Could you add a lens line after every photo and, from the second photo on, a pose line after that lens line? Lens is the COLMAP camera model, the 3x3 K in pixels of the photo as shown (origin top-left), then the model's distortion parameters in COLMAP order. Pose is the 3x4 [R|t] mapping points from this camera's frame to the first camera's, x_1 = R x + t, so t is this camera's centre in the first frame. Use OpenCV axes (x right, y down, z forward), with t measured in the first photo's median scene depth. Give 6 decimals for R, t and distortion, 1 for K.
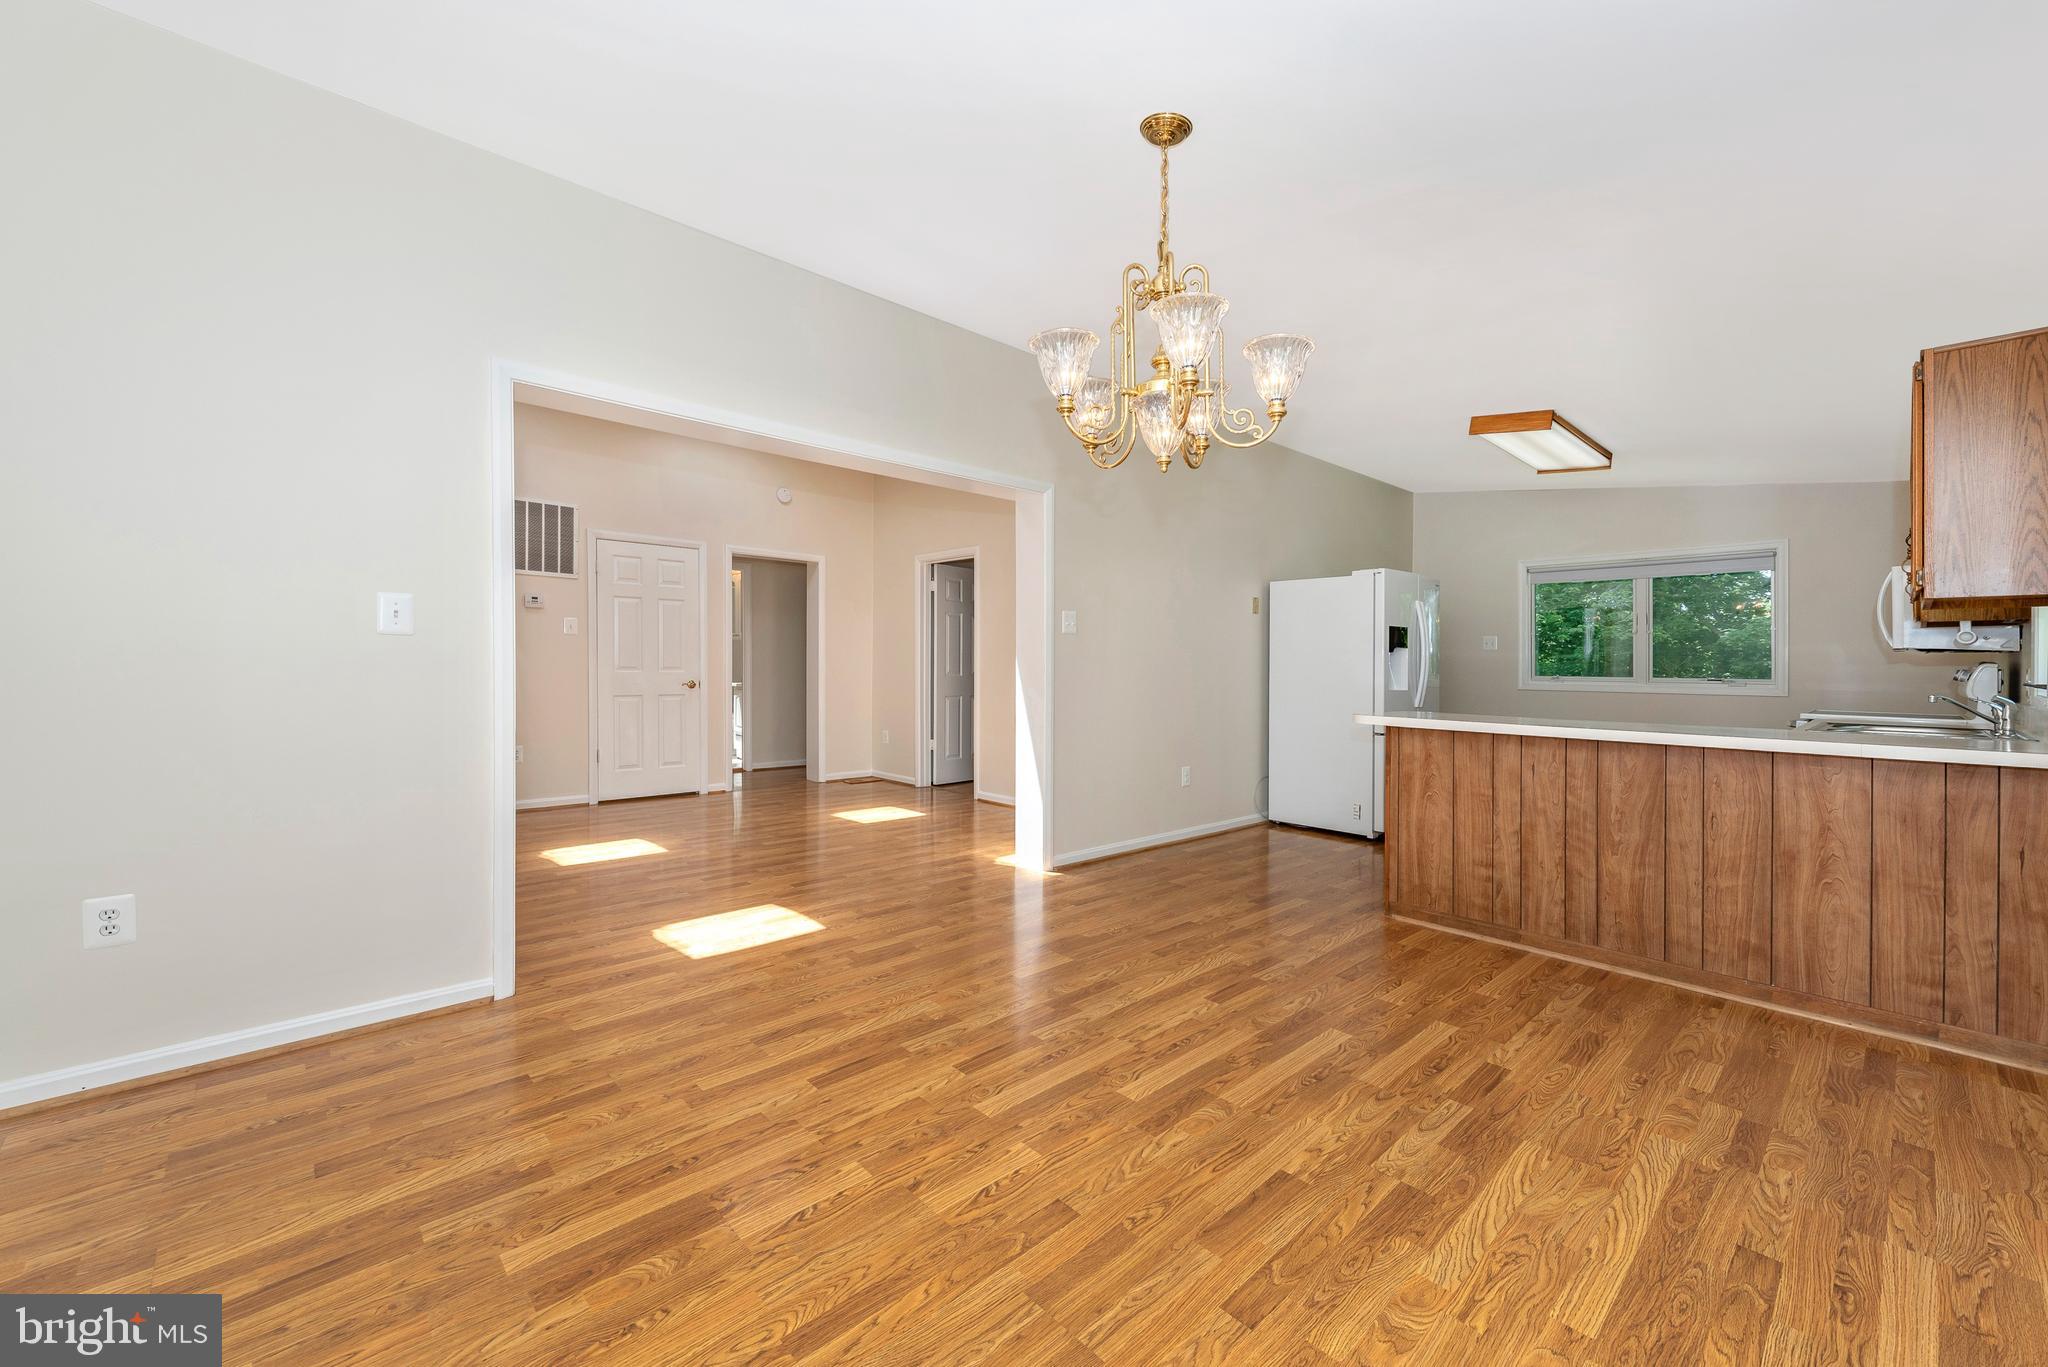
lens RADIAL K [[822.1, 0, 1017.2], [0, 822.1, 670.1], [0, 0, 1]] dist [0.028012, -0.004504]
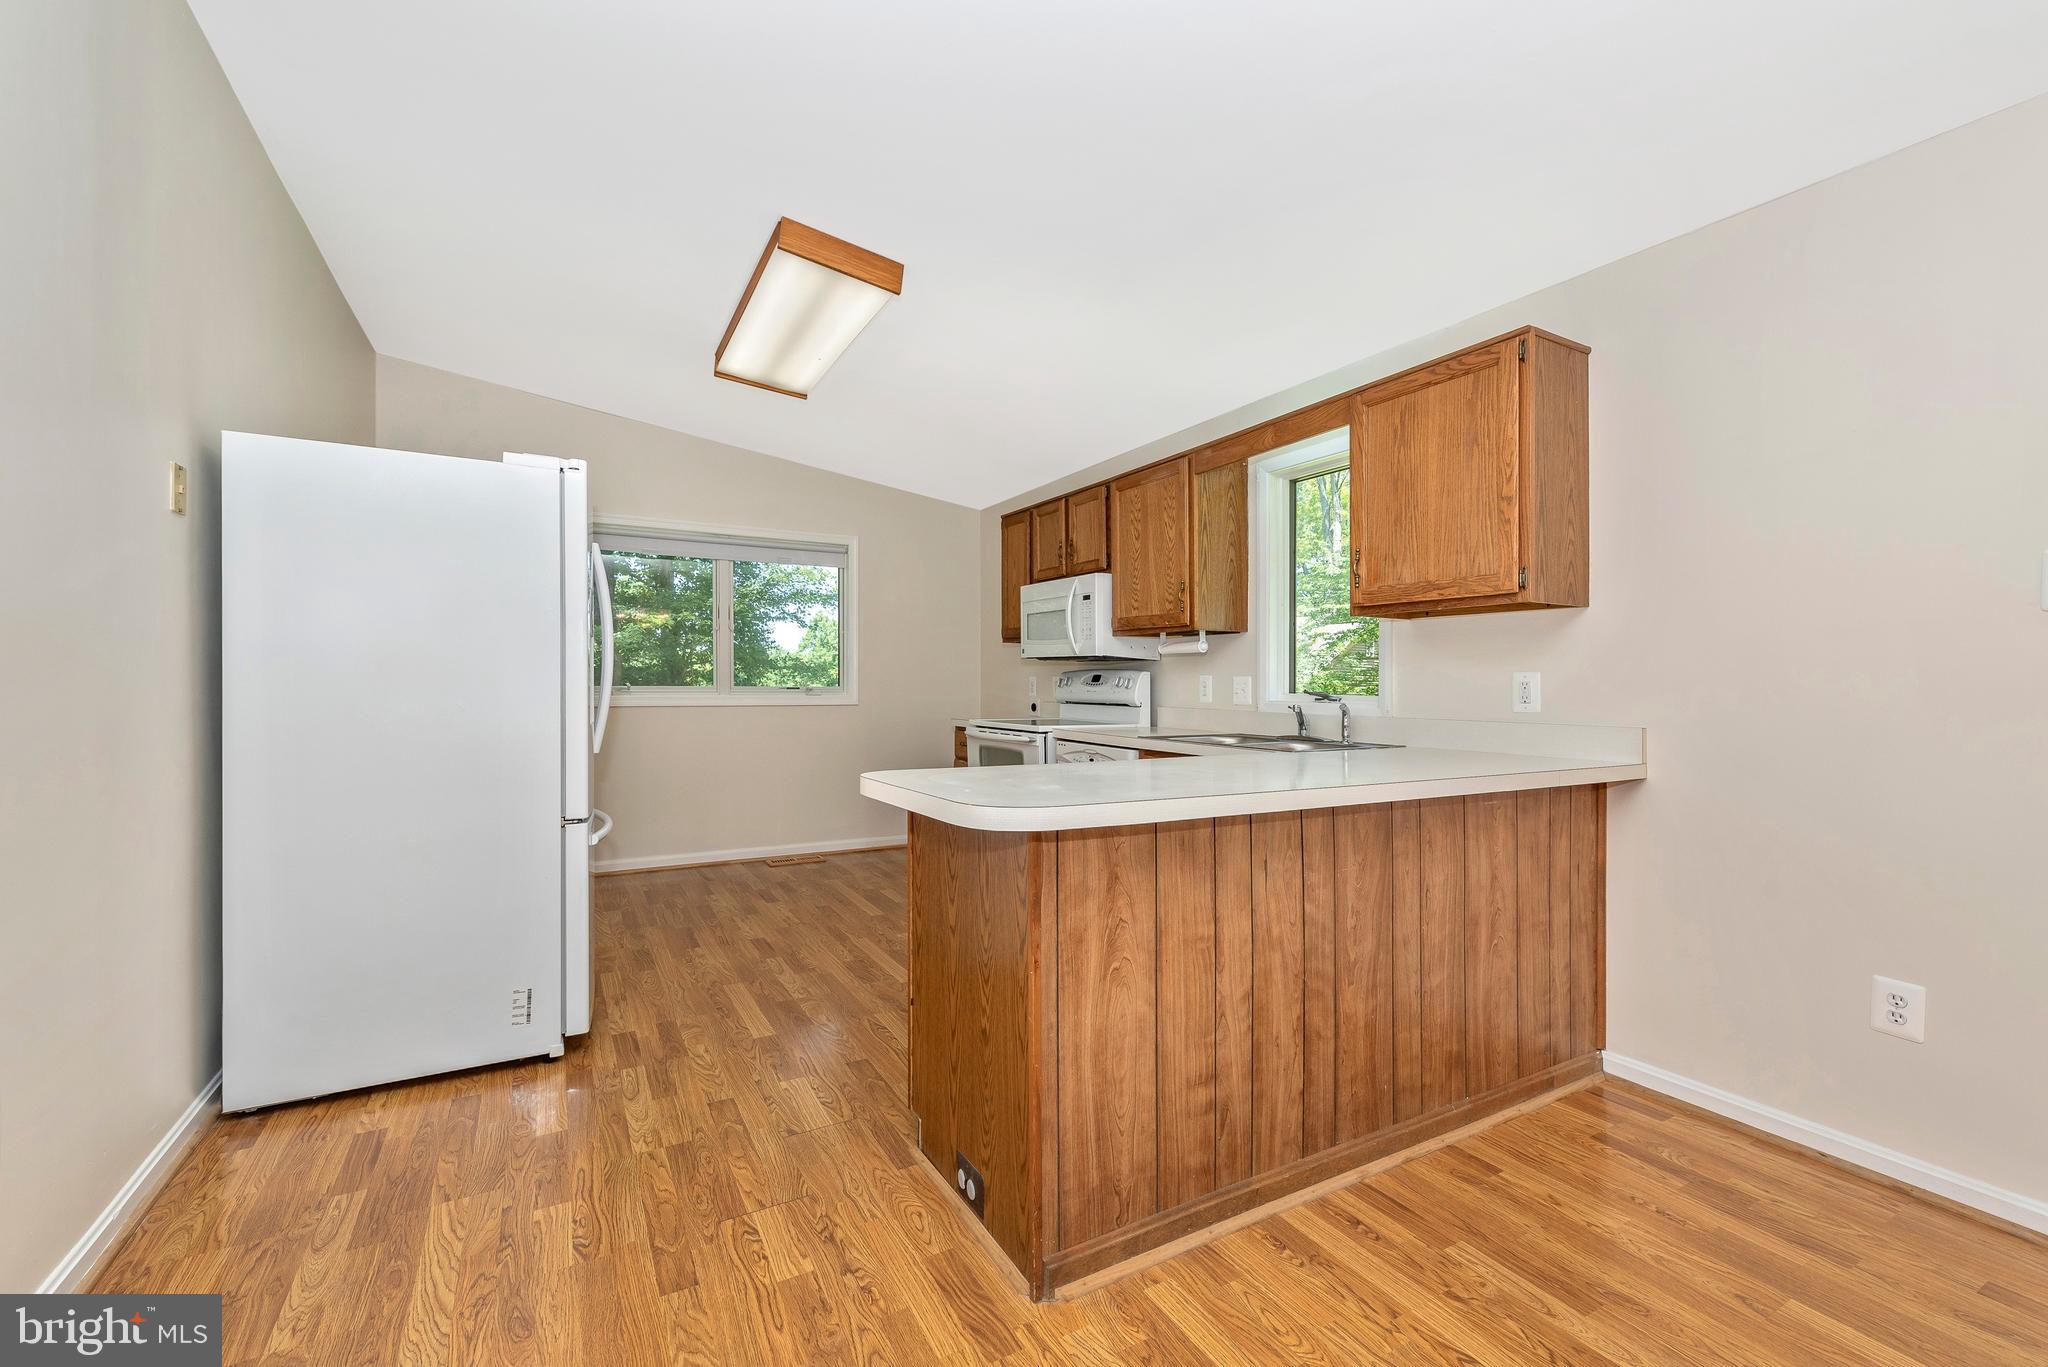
lens RADIAL K [[863.4, 0, 1034.5], [0, 863.4, 690.9], [0, 0, 1]] dist [0.009442, -0.000082]
pose [[0.228198, -0.019862, 0.973412, 0.059348], [0.000952, 0.999796, 0.020178, -0.006184], [-0.973614, -0.003677, 0.228171, 1.187921]]
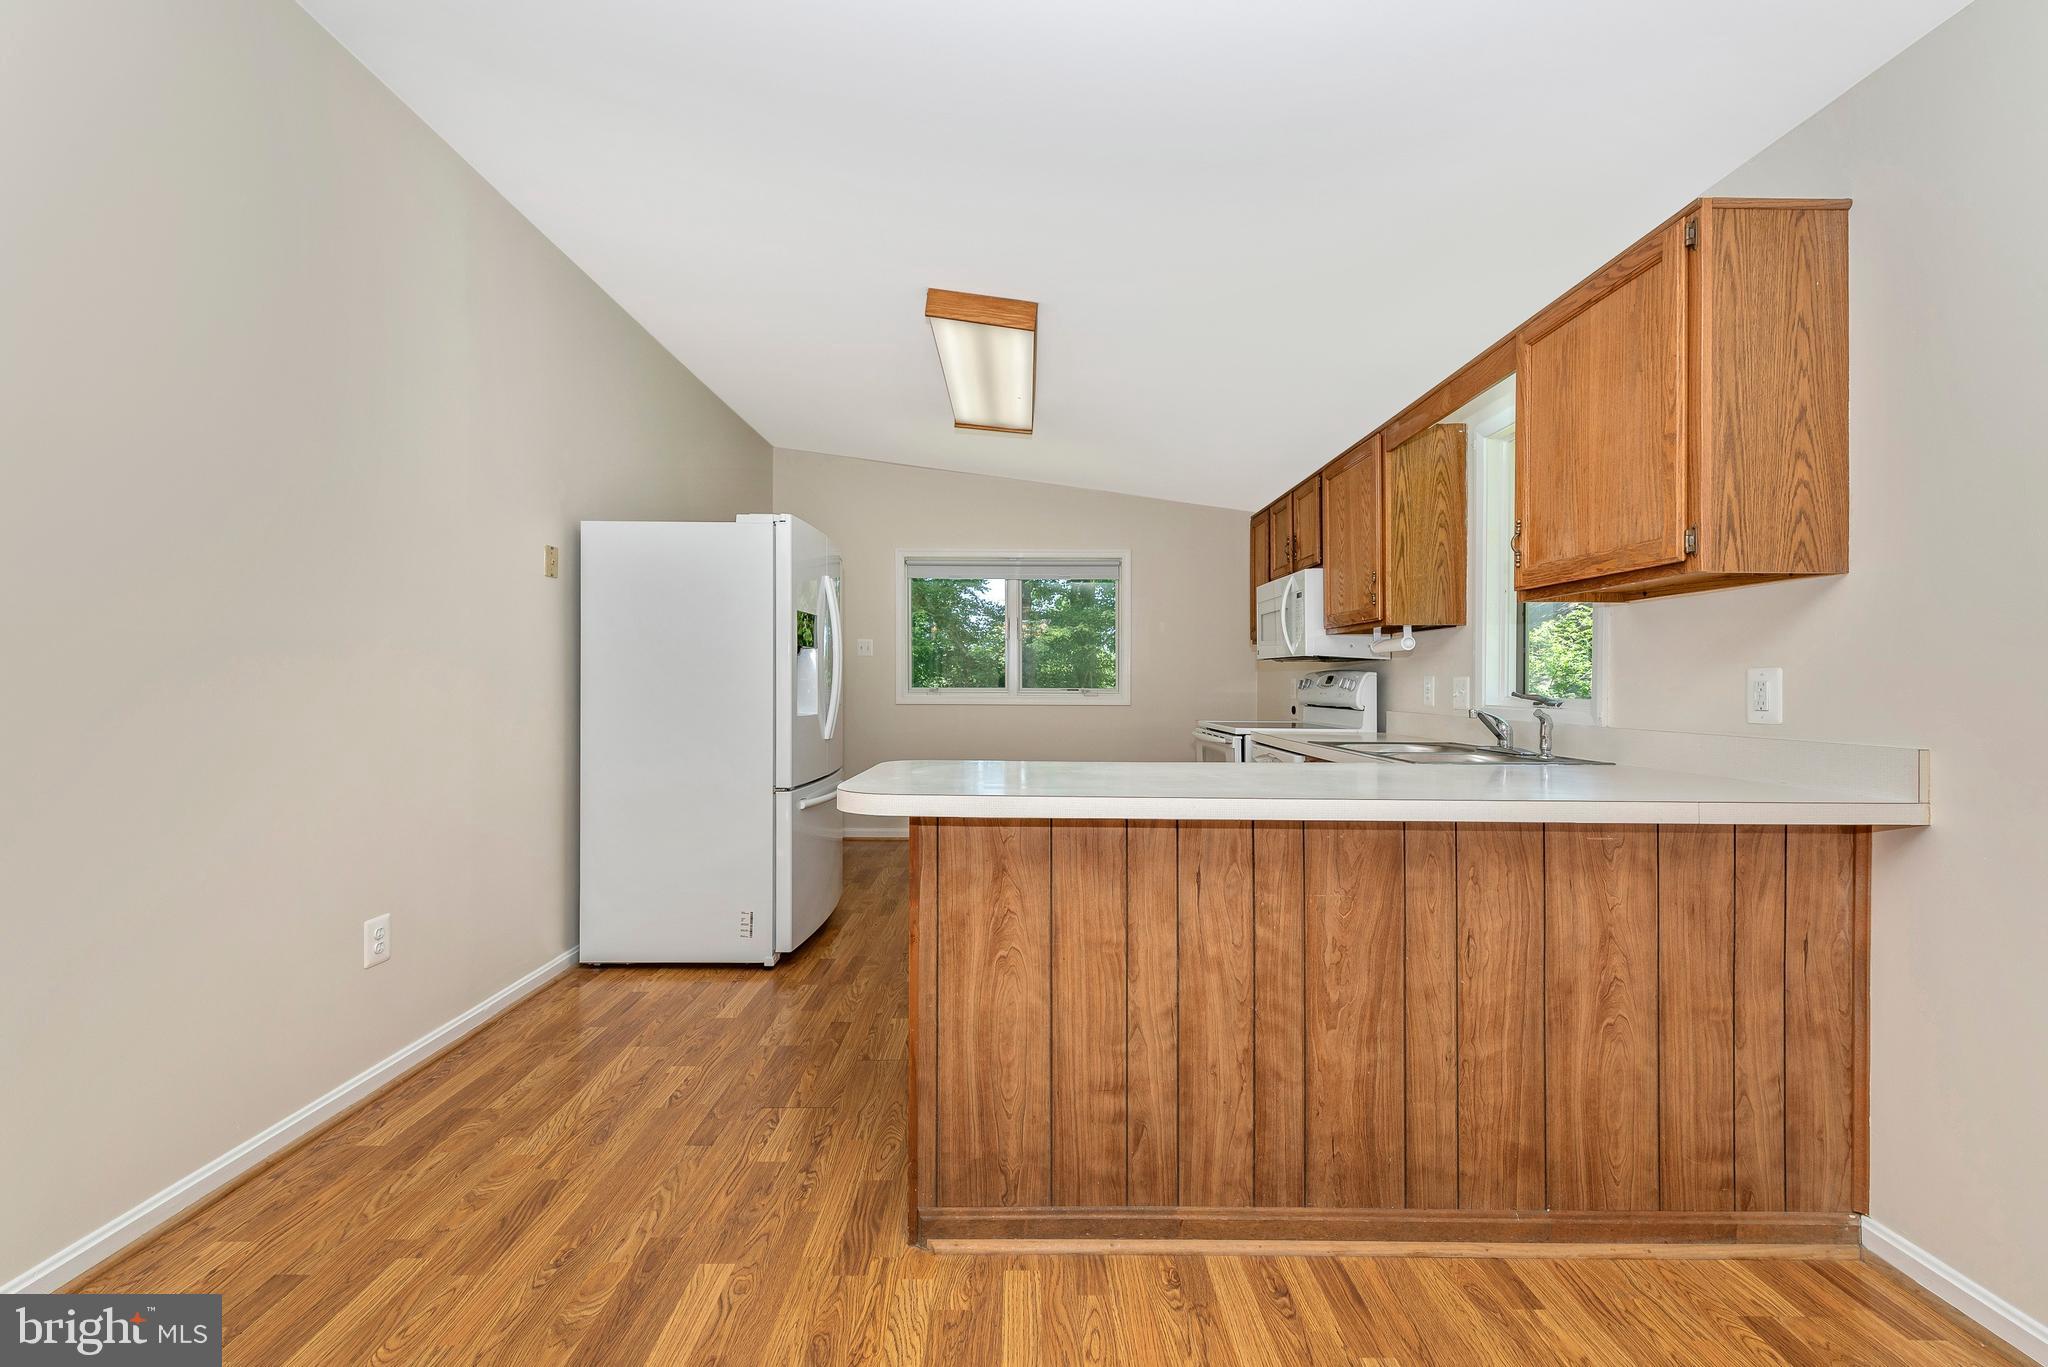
lens RADIAL K [[817.5, 0, 1025.3], [0, 817.5, 693.0], [0, 0, 1]] dist [0.015289, -0.004660]
pose [[0.678398, -0.017455, 0.734487, 0.224682], [0.006456, 0.999821, 0.017798, -0.002814], [-0.734666, -0.007333, 0.678389, 0.868077]]
